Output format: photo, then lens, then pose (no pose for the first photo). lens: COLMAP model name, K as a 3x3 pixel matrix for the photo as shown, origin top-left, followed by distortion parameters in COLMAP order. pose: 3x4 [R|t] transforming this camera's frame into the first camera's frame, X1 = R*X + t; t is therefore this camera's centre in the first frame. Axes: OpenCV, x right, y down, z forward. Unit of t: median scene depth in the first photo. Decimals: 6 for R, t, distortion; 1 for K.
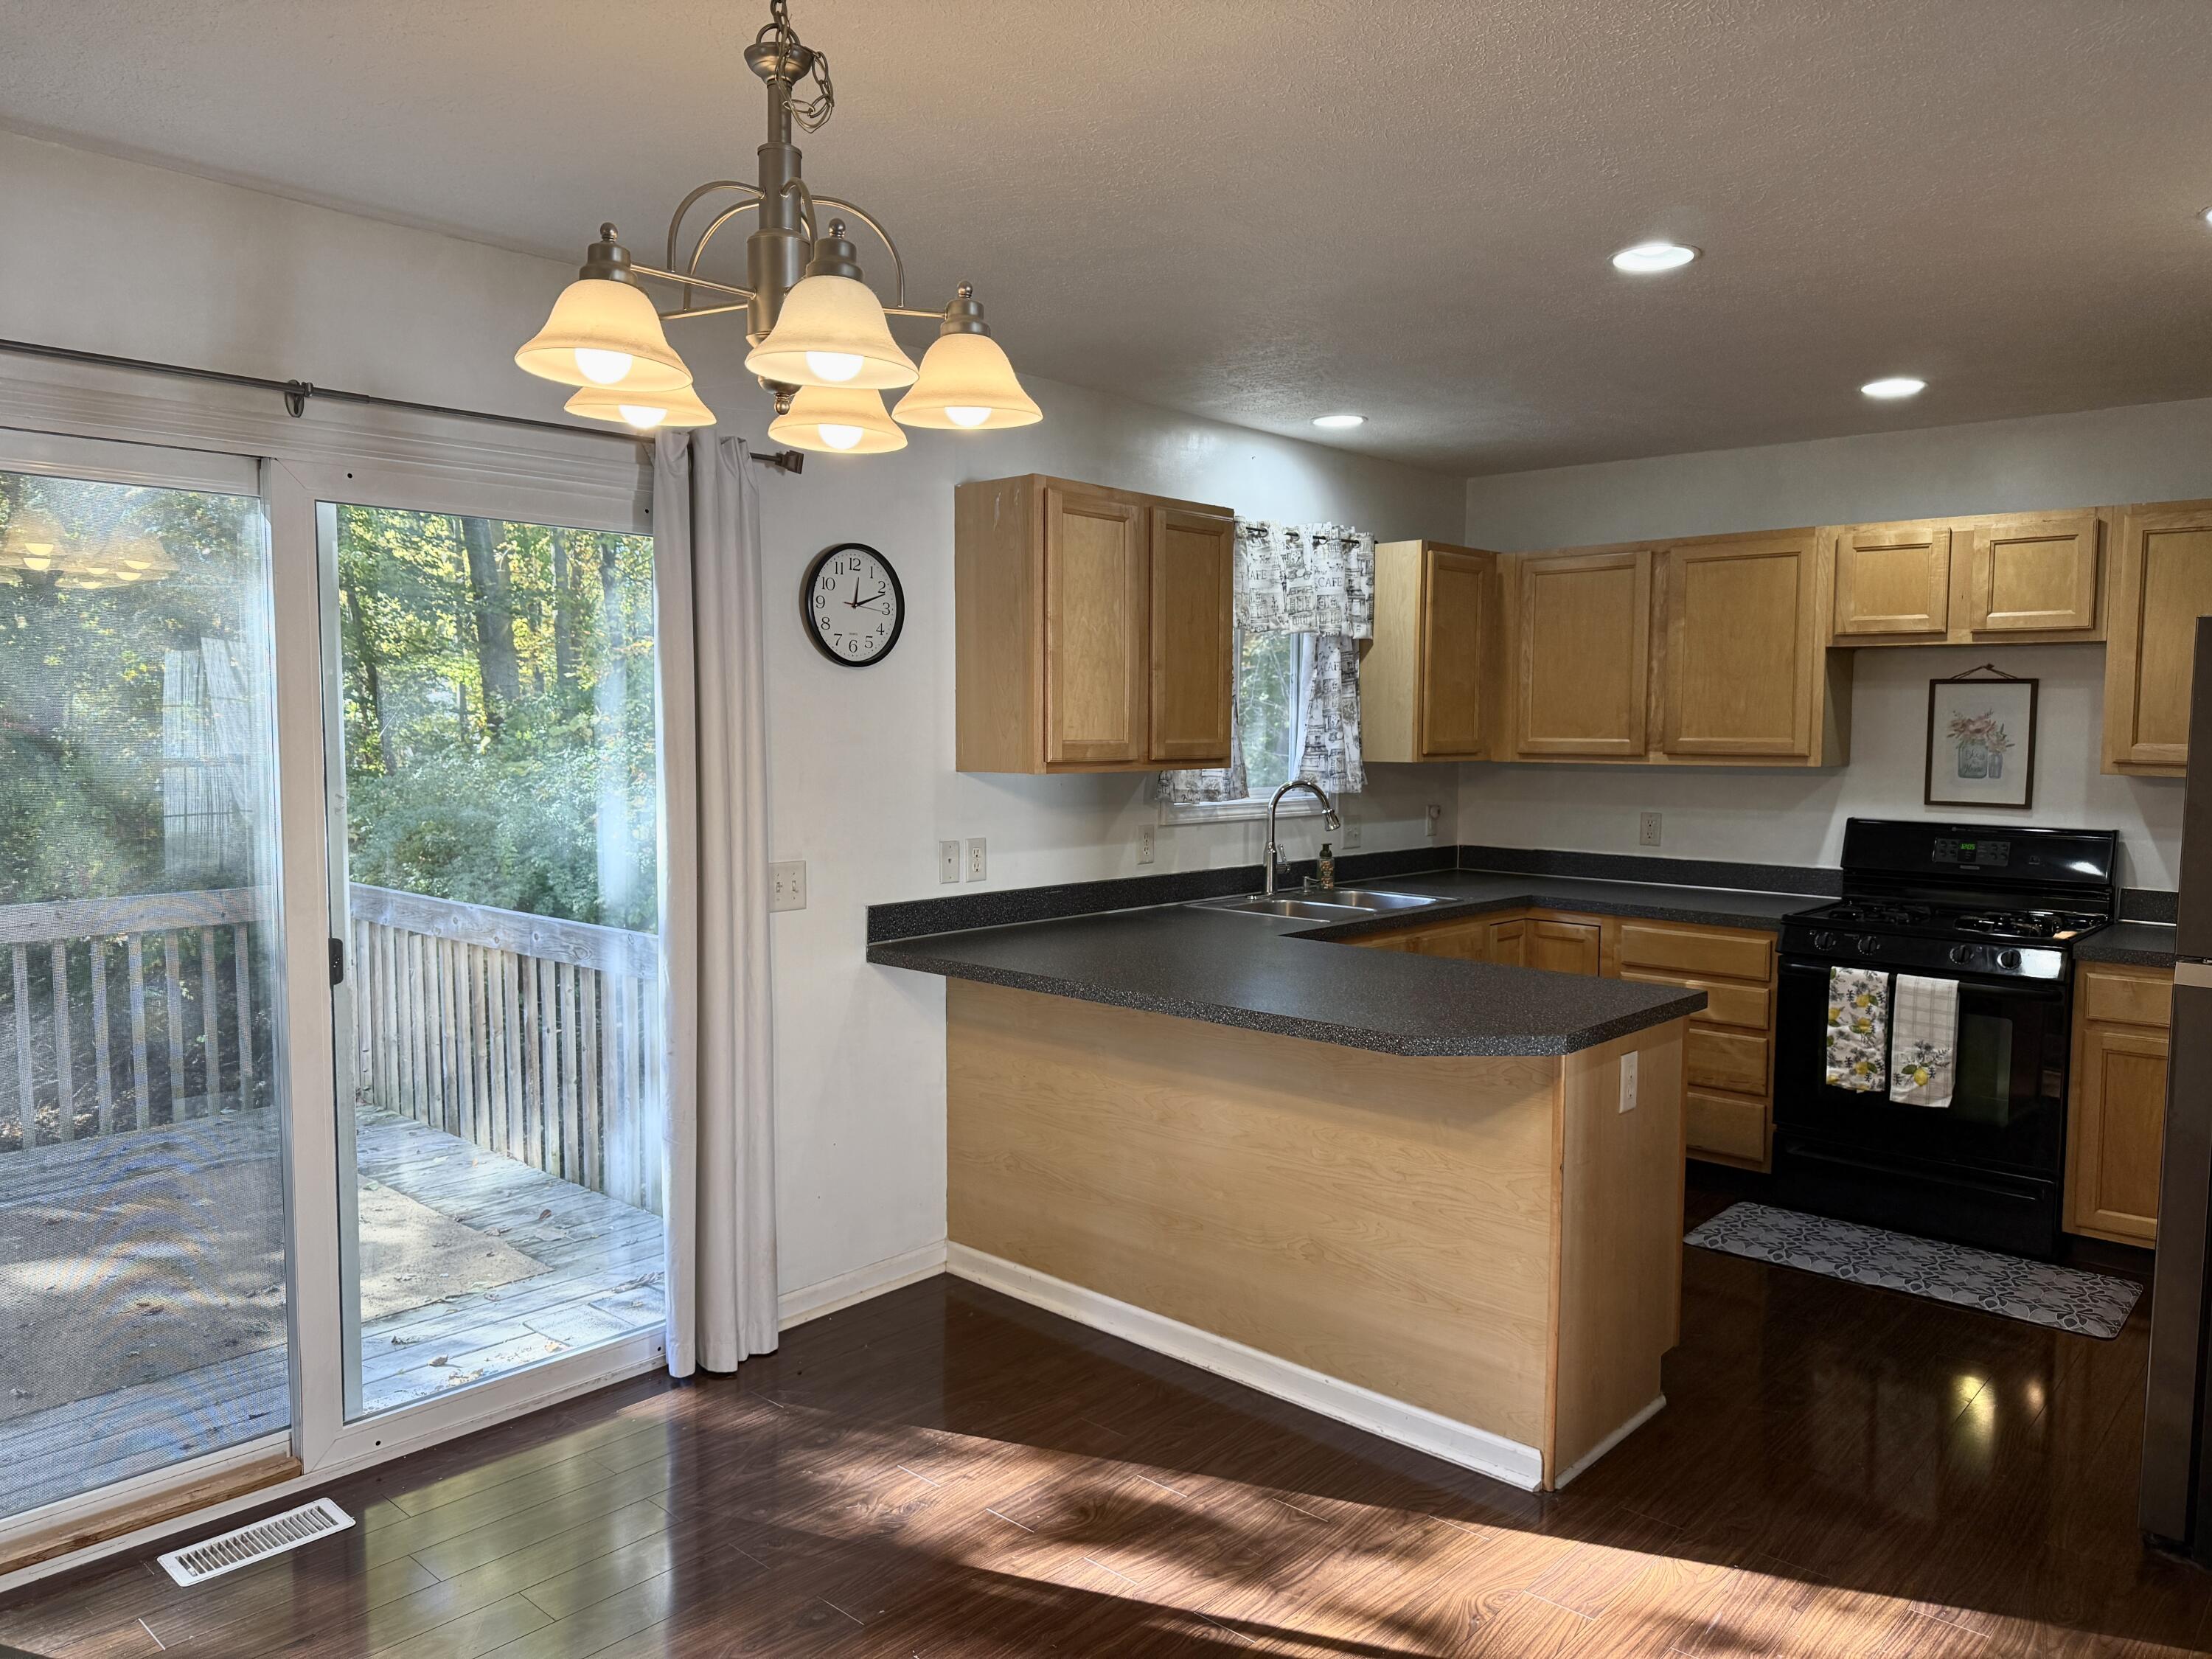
lens RADIAL K [[1547.2, 0, 1095.9], [0, 1547.2, 827.7], [0, 0, 1]] dist [0.064660, -0.070500]
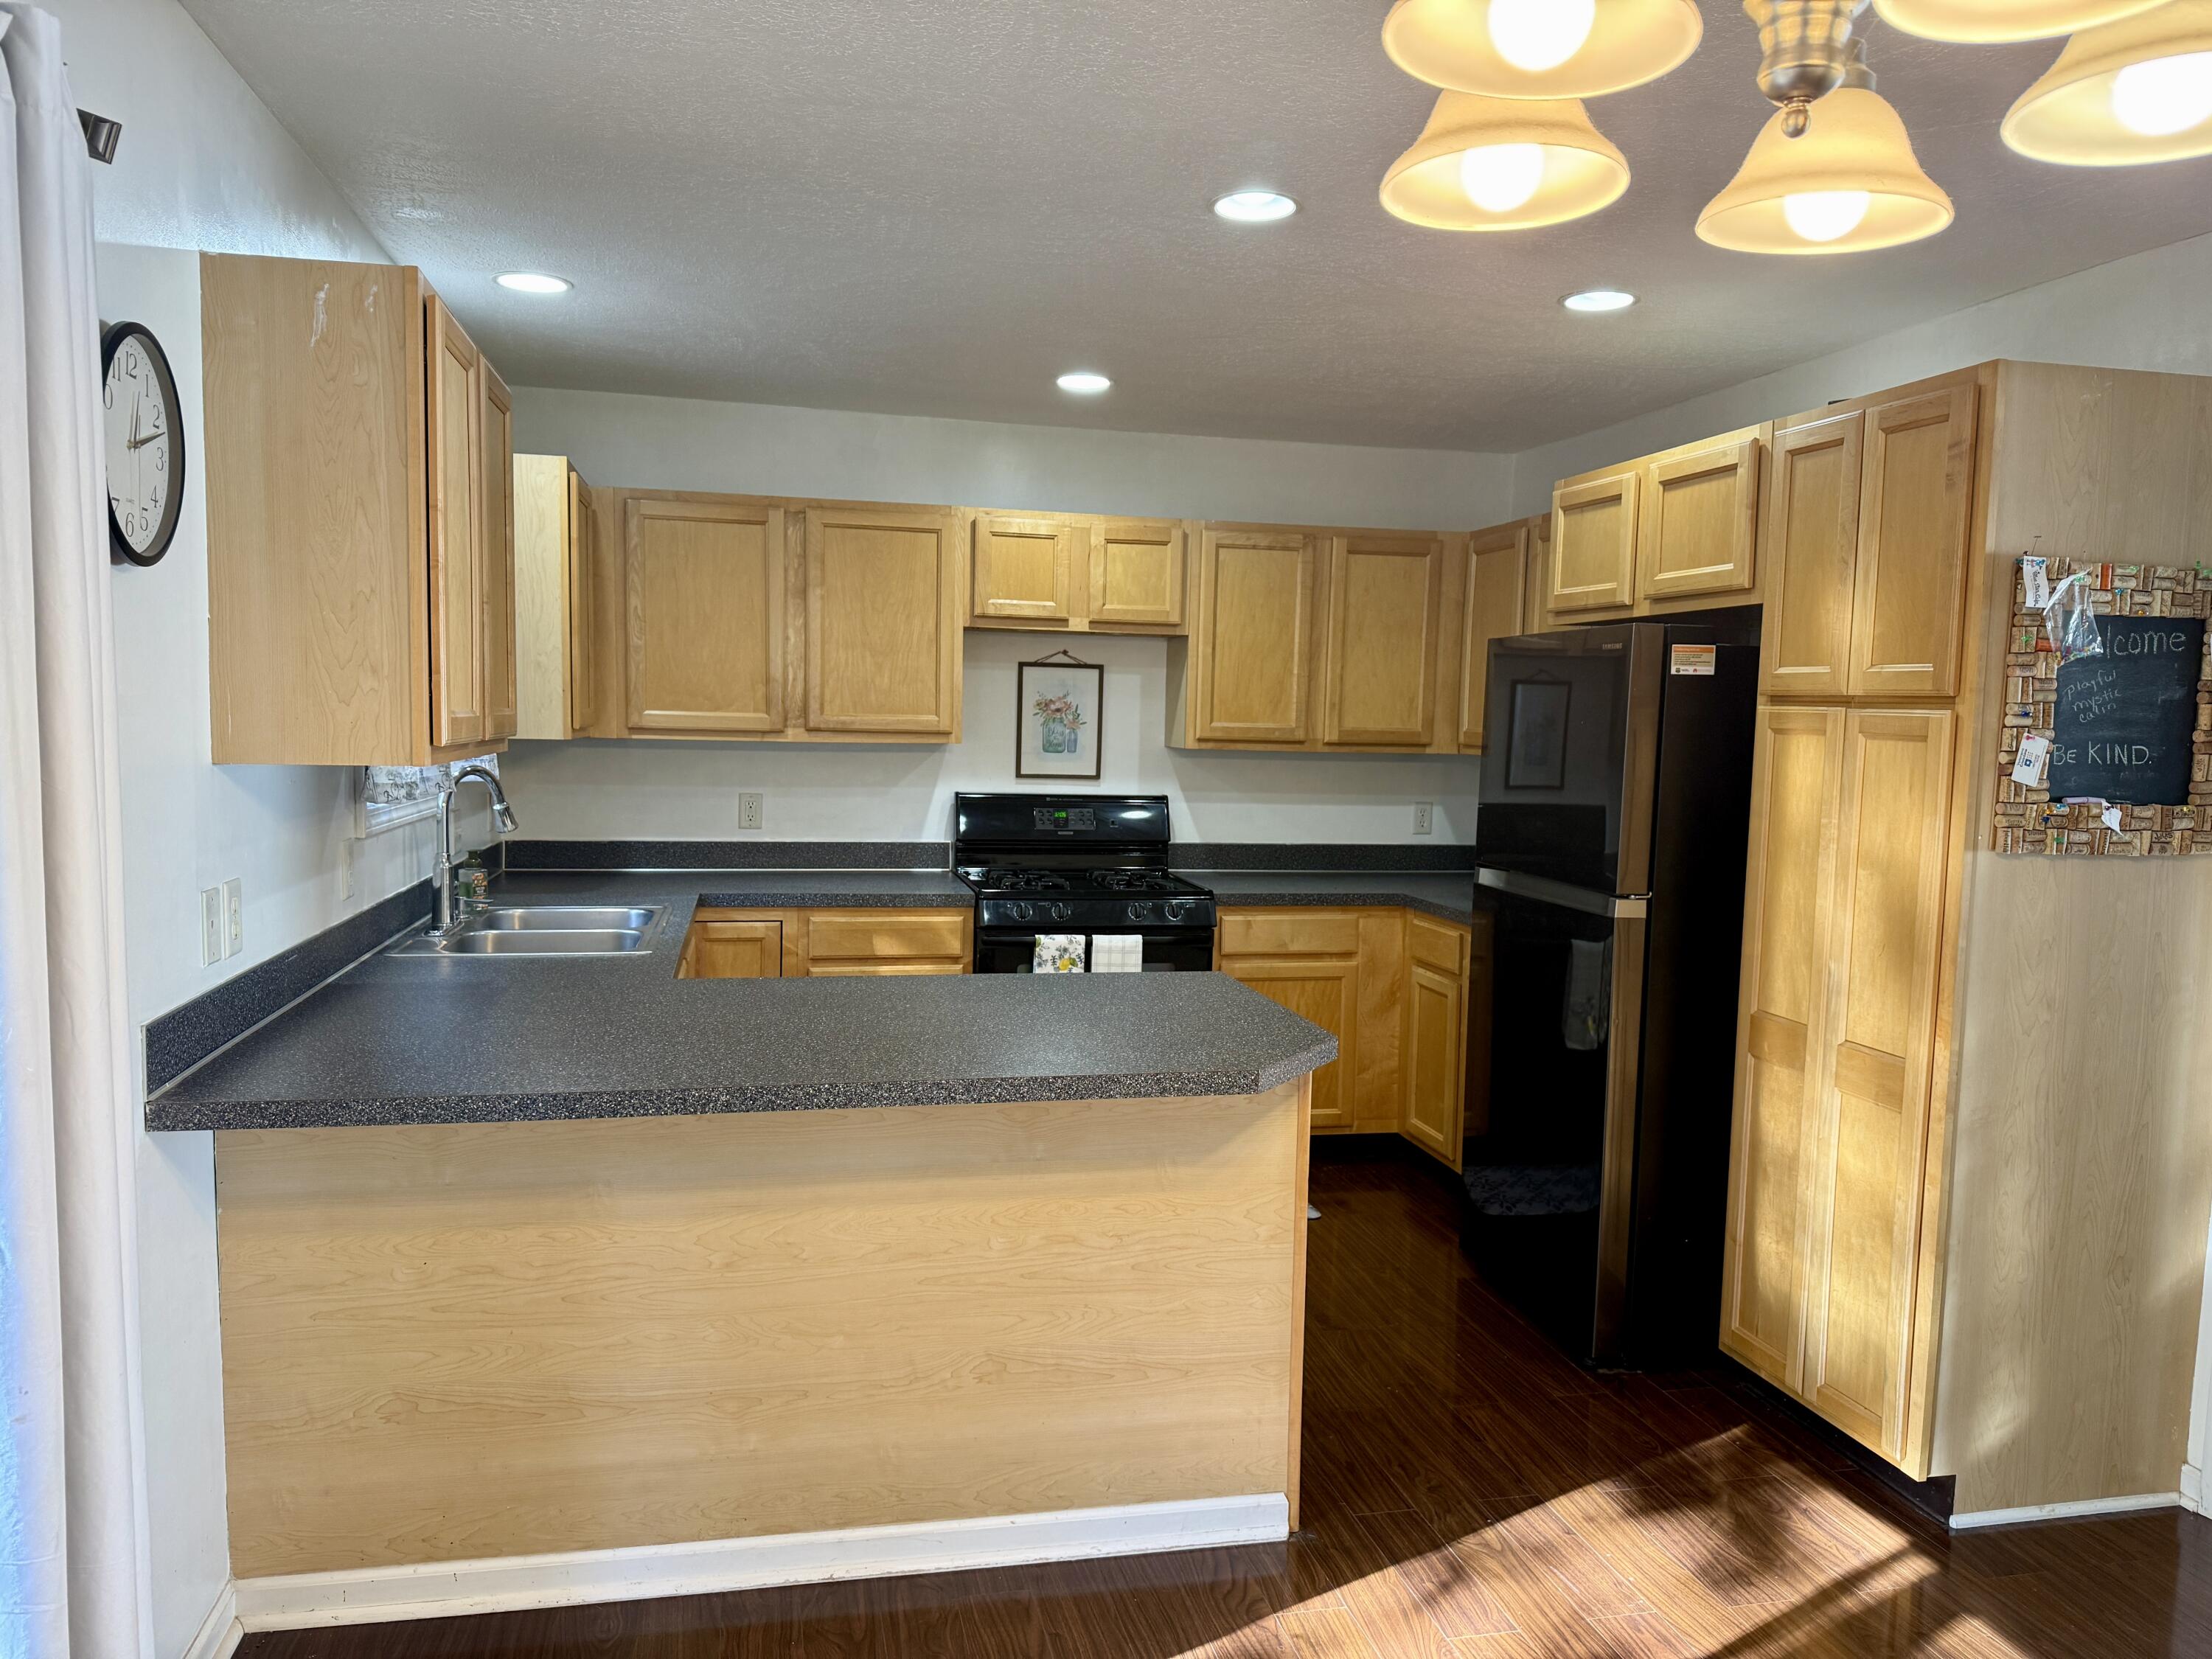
lens RADIAL K [[1547.2, 0, 1099.4], [0, 1547.2, 824.9], [0, 0, 1]] dist [0.064660, -0.070500]
pose [[0.573482, -0.052361, 0.817543, -0.324919], [0.037136, 0.998591, 0.037907, -0.021207], [-0.818376, 0.008621, 0.574618, 0.353389]]
